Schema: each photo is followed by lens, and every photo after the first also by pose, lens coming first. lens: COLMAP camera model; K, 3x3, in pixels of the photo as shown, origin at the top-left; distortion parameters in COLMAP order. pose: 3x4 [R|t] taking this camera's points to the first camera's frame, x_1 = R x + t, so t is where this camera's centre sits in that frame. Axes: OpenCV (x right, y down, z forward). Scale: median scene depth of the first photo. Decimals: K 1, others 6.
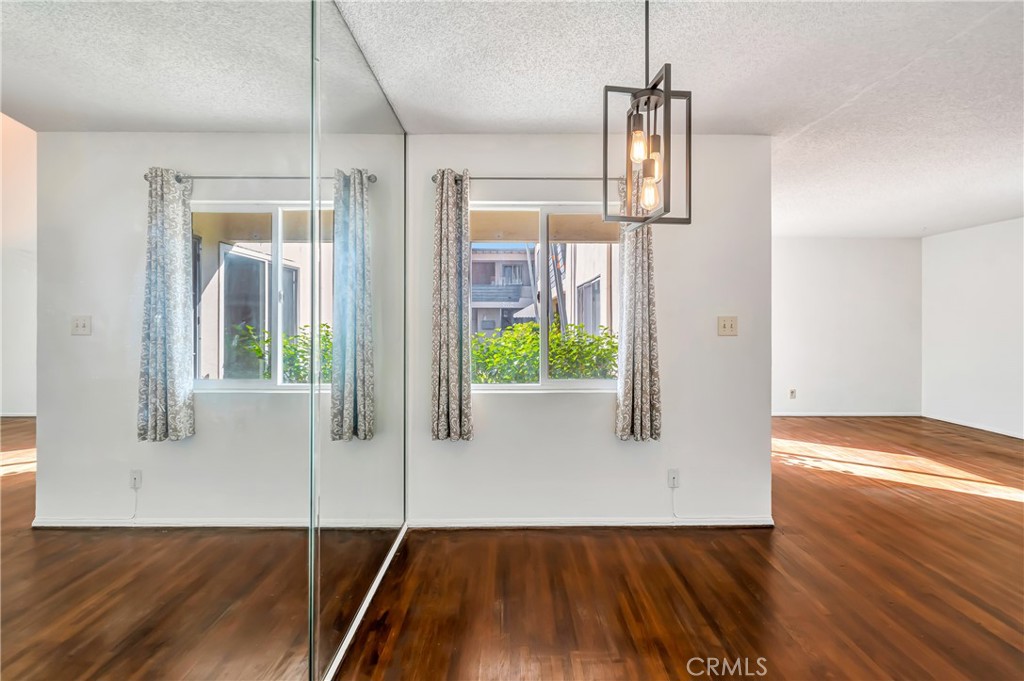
lens RADIAL K [[429.2, 0, 524.5], [0, 429.2, 322.2], [0, 0, 1]] dist [0.001784, 0.000063]
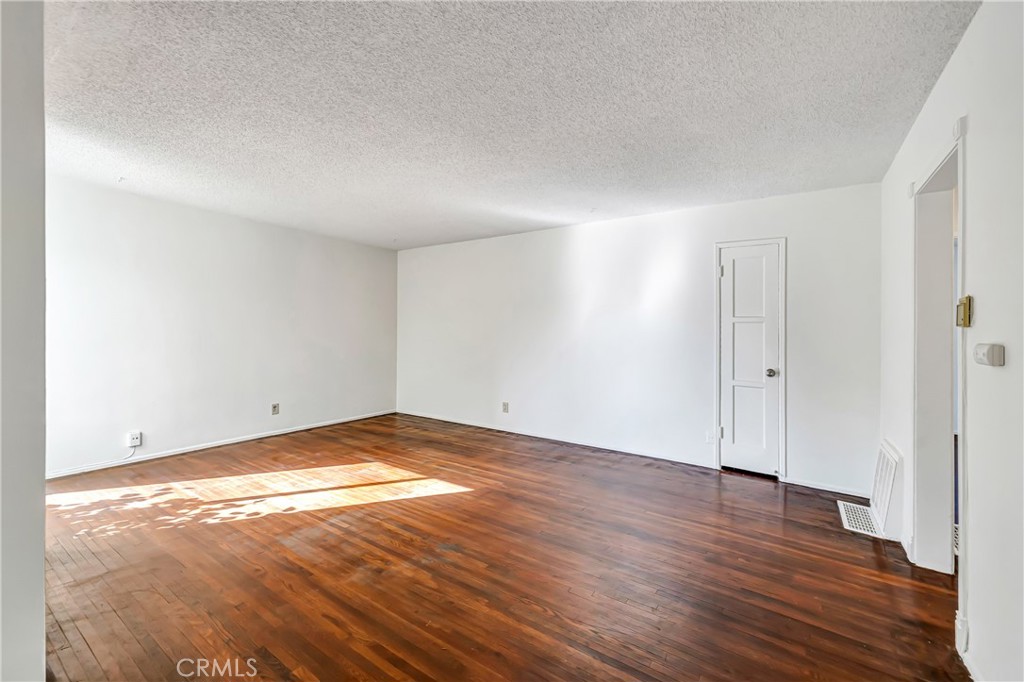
lens RADIAL K [[426.7, 0, 517.0], [0, 426.7, 323.1], [0, 0, 1]] dist [-0.002661, -0.000700]
pose [[0.581872, 0.015403, 0.813135, 0.512268], [-0.009826, 0.999881, -0.011909, 0.003162], [-0.813221, -0.001060, 0.581954, 0.270809]]
